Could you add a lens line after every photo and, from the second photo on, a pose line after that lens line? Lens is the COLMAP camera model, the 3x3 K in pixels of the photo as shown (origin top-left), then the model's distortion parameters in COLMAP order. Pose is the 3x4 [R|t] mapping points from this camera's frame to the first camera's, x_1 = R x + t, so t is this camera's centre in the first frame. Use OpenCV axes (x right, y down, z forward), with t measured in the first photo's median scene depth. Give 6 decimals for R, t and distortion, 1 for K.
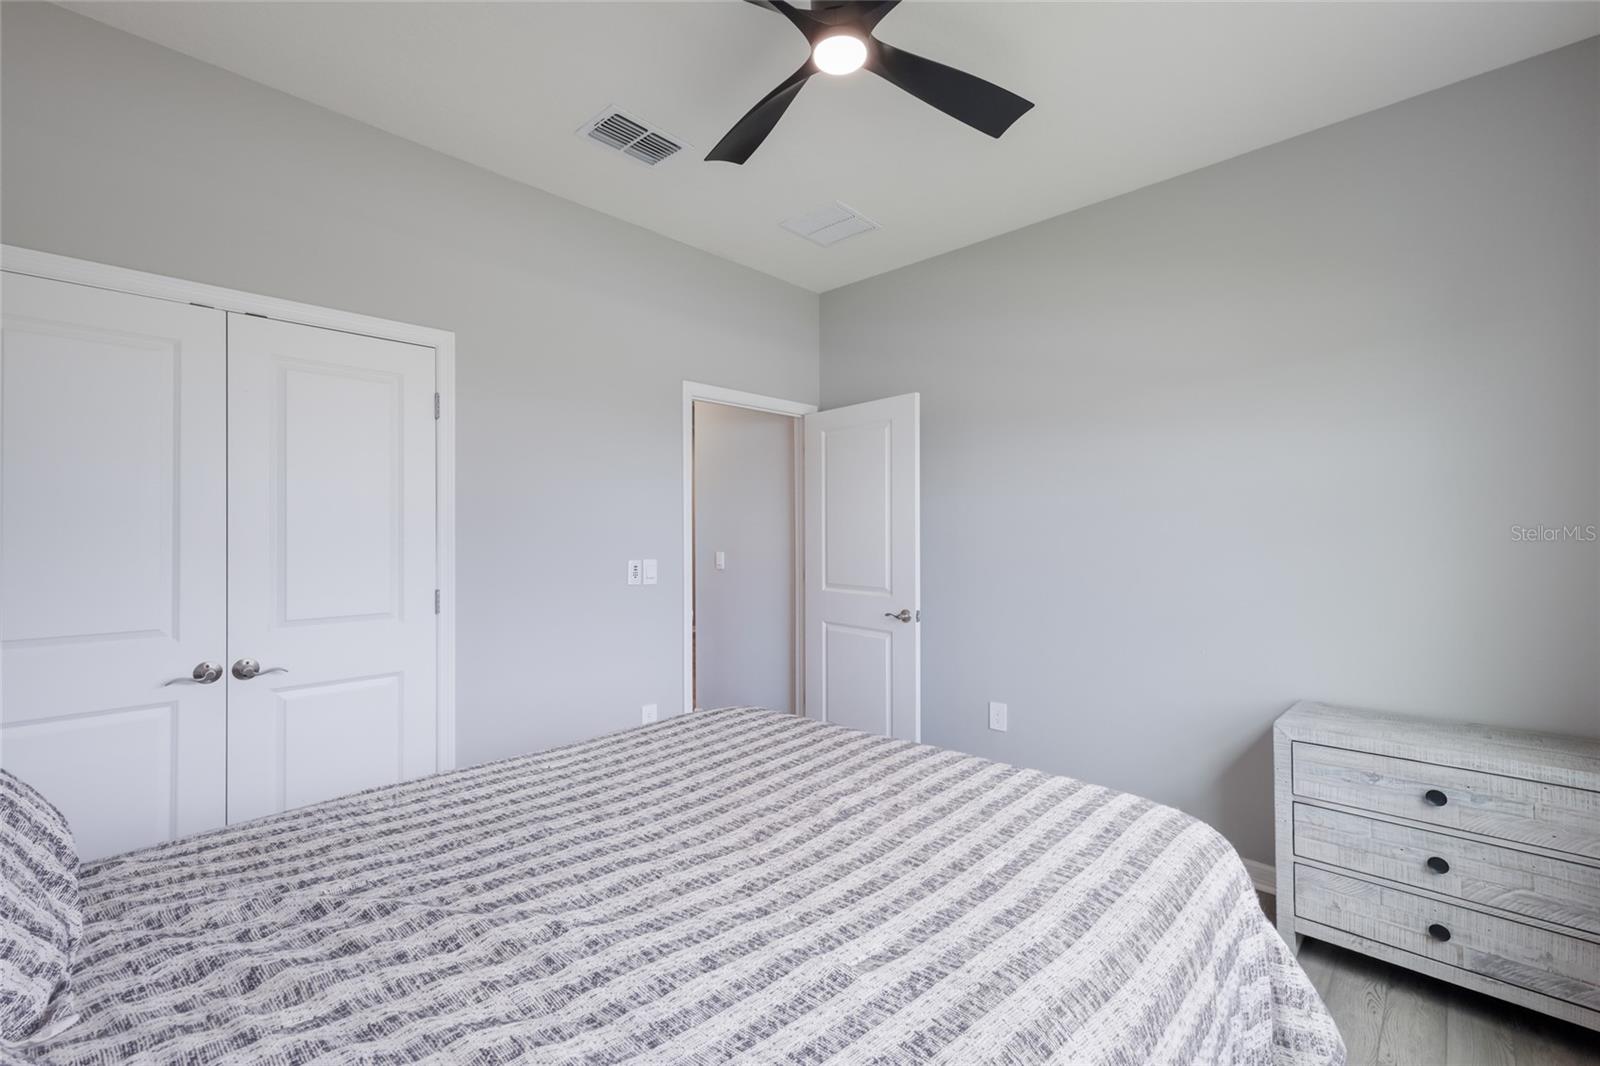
lens RADIAL K [[697.8, 0, 800.0], [0, 697.8, 533.0], [0, 0, 1]] dist [0.007384, 0.000052]
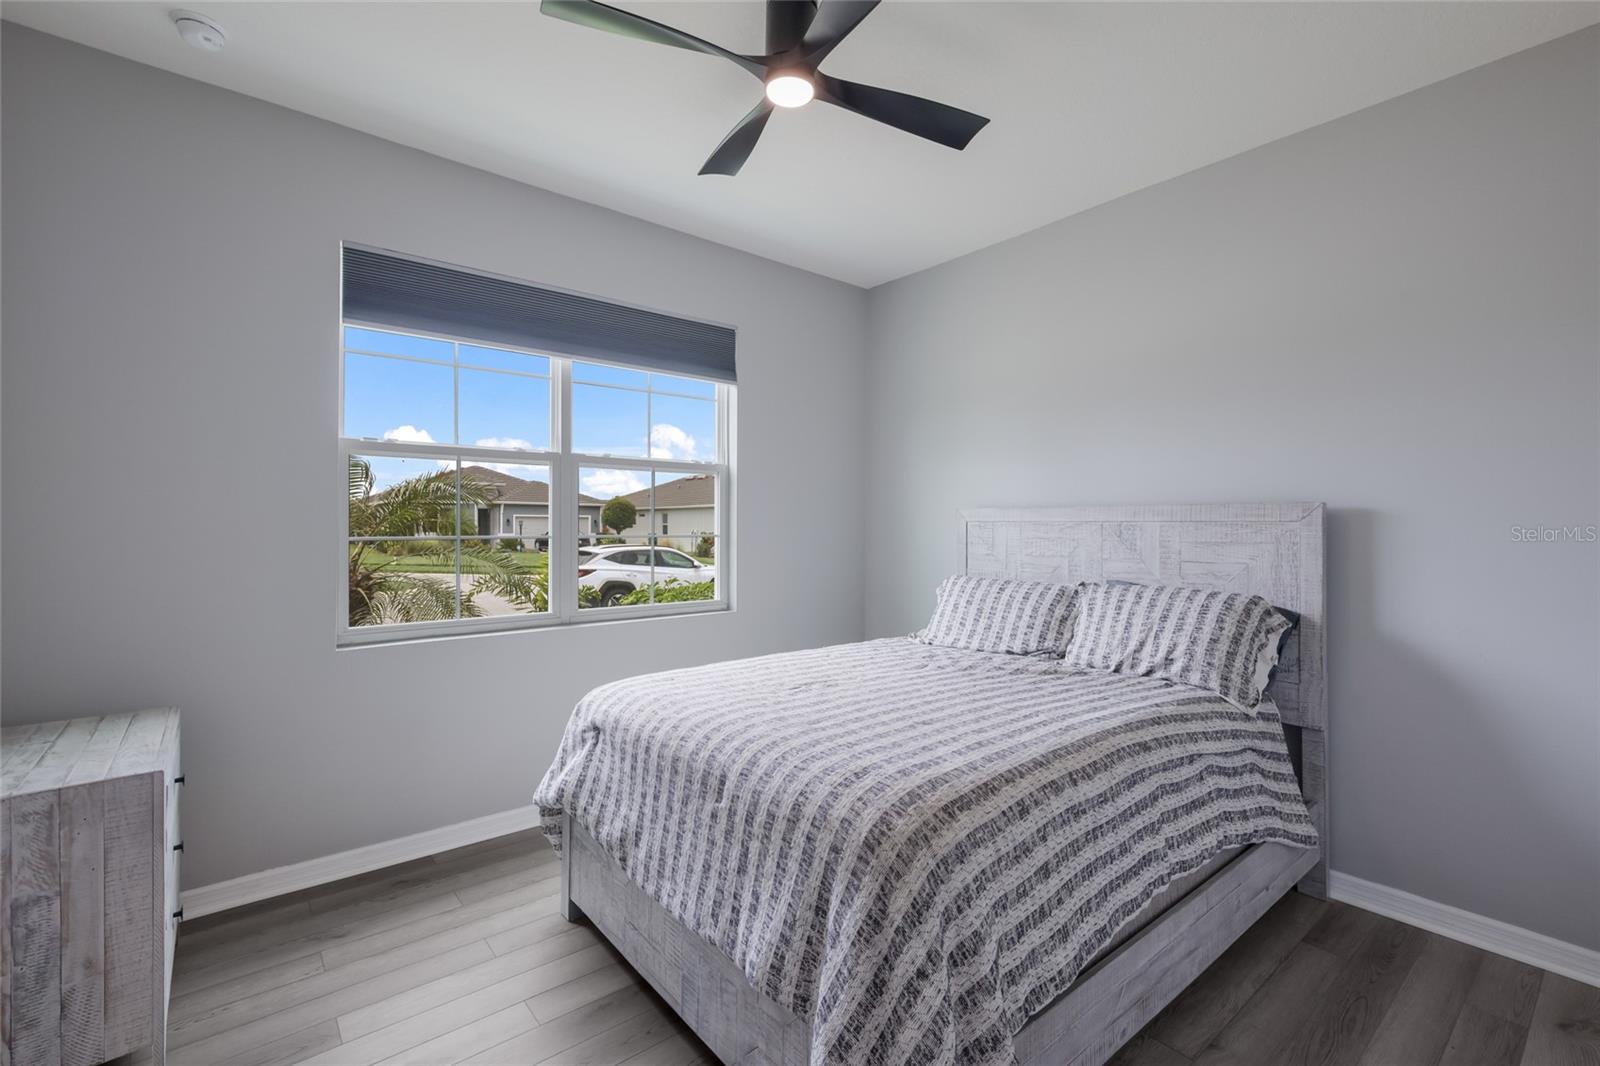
lens RADIAL K [[697.8, 0, 800.0], [0, 697.8, 533.0], [0, 0, 1]] dist [0.007384, 0.000052]
pose [[-0.992085, -0.002240, 0.125548, -0.099852], [-0.001547, 0.999983, 0.005609, 0.018543], [-0.125558, 0.005371, -0.992072, 2.033212]]
